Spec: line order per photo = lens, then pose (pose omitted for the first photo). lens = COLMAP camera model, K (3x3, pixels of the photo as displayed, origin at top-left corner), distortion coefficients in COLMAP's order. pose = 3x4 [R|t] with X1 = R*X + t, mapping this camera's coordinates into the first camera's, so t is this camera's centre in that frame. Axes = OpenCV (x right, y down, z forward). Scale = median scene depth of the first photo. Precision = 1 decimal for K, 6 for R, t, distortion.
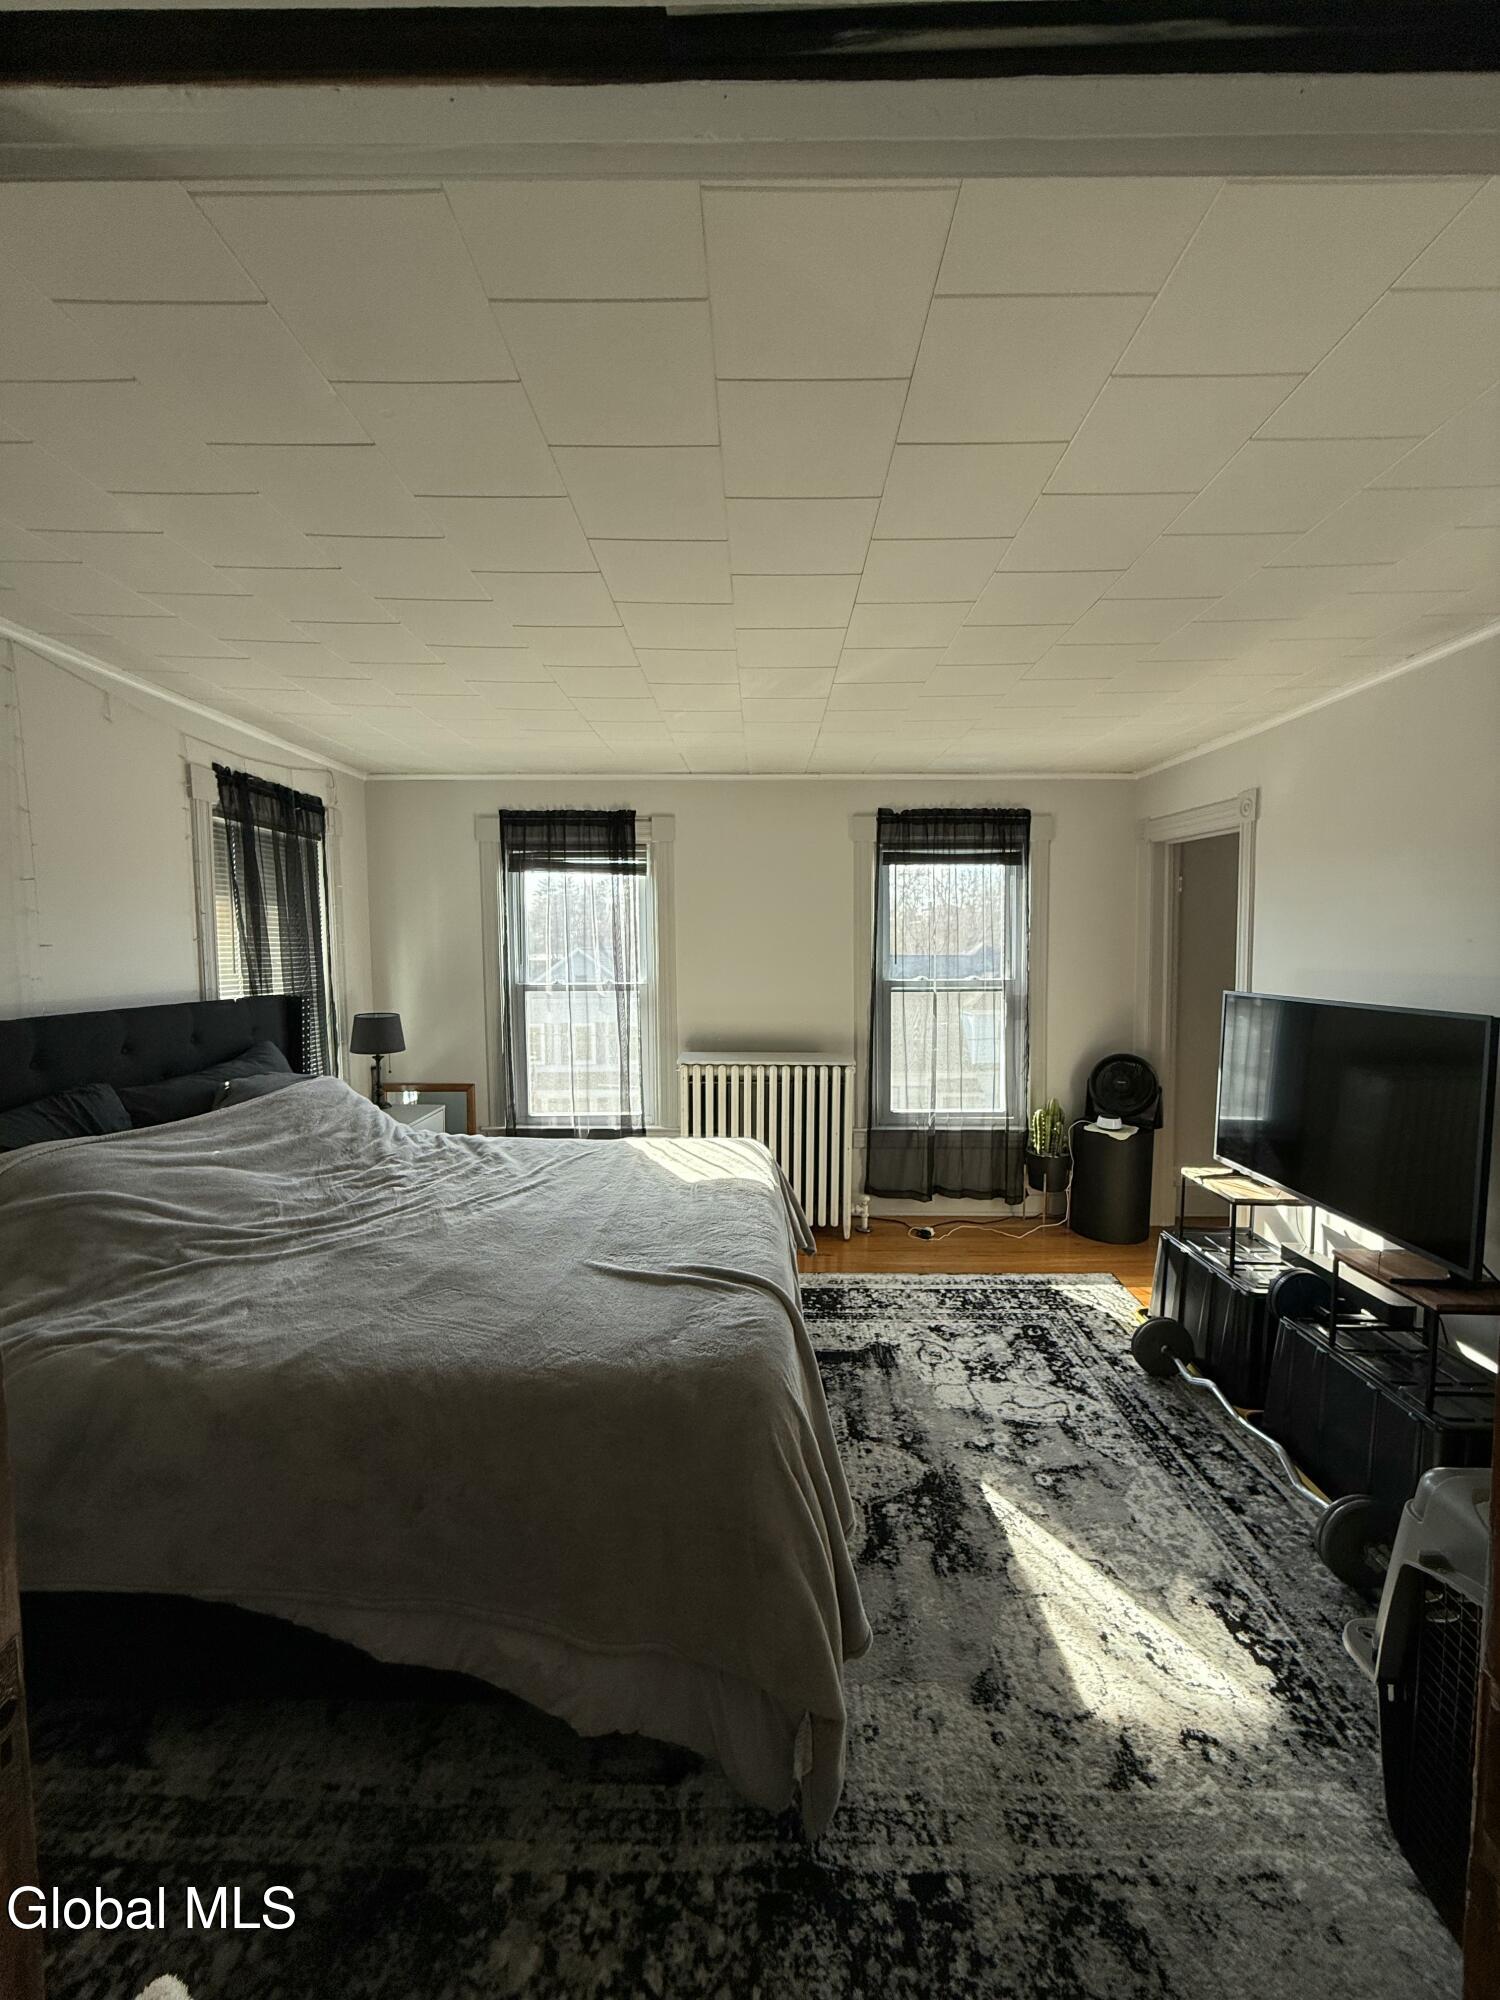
lens RADIAL K [[802.2, 0, 750.5], [0, 802.2, 1002.0], [0, 0, 1]] dist [0.000760, 0.000138]
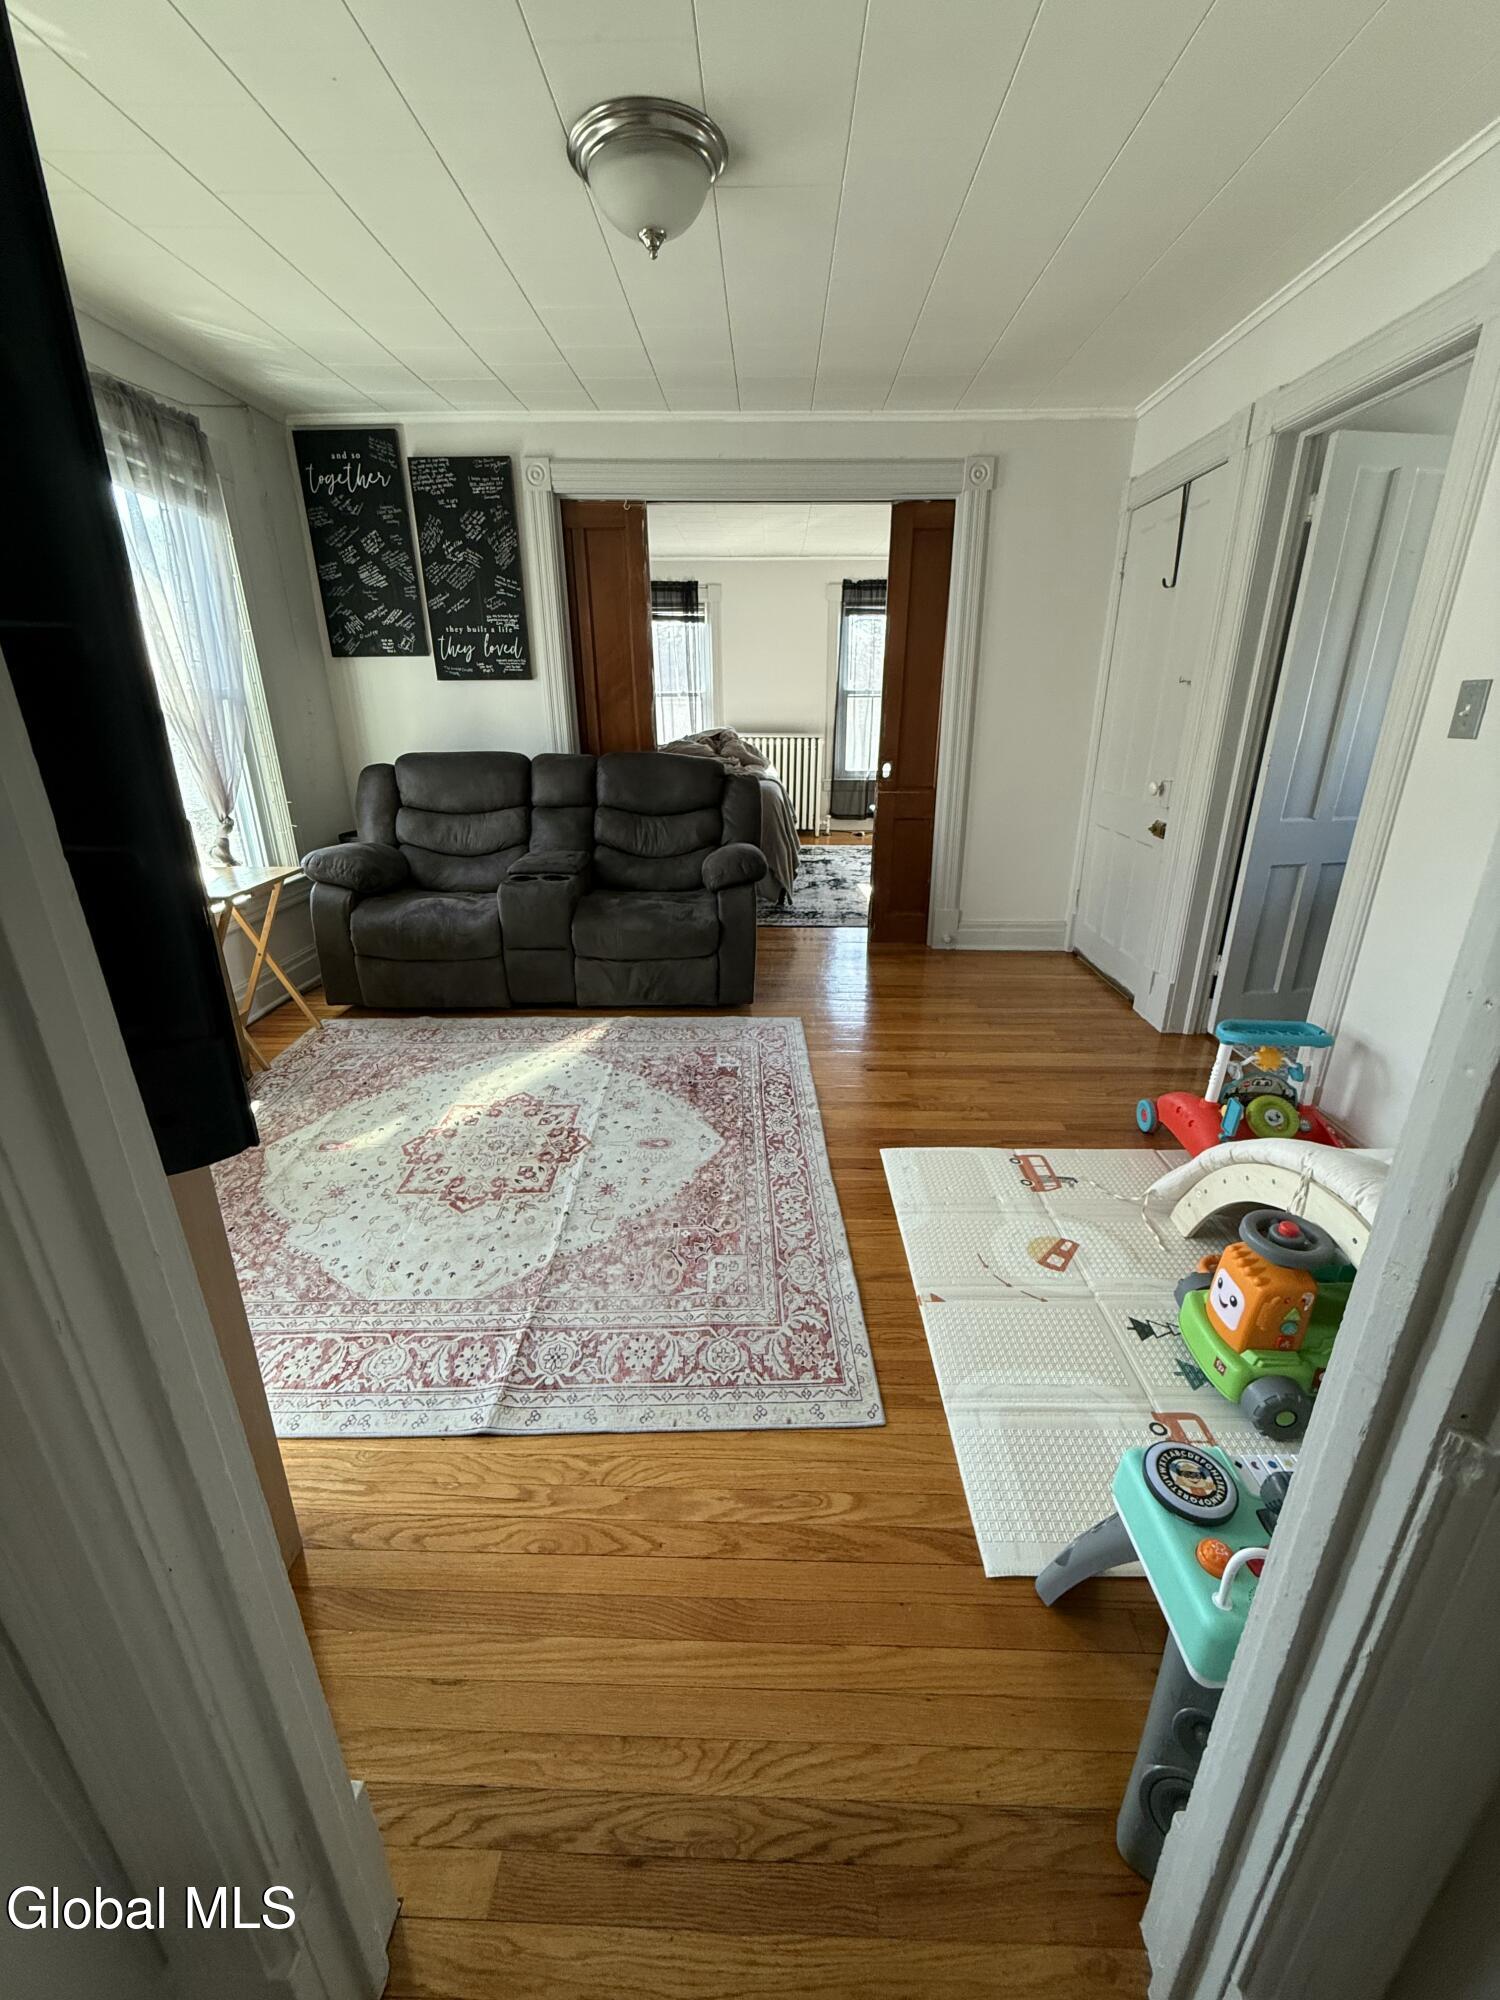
lens RADIAL K [[802.2, 0, 752.8], [0, 802.2, 994.5], [0, 0, 1]] dist [0.000760, 0.000138]
pose [[0.999880, 0.006401, -0.014112, 0.001373], [-0.002317, 0.962205, 0.272318, 0.168868], [0.015322, -0.272252, 0.962104, -1.050665]]
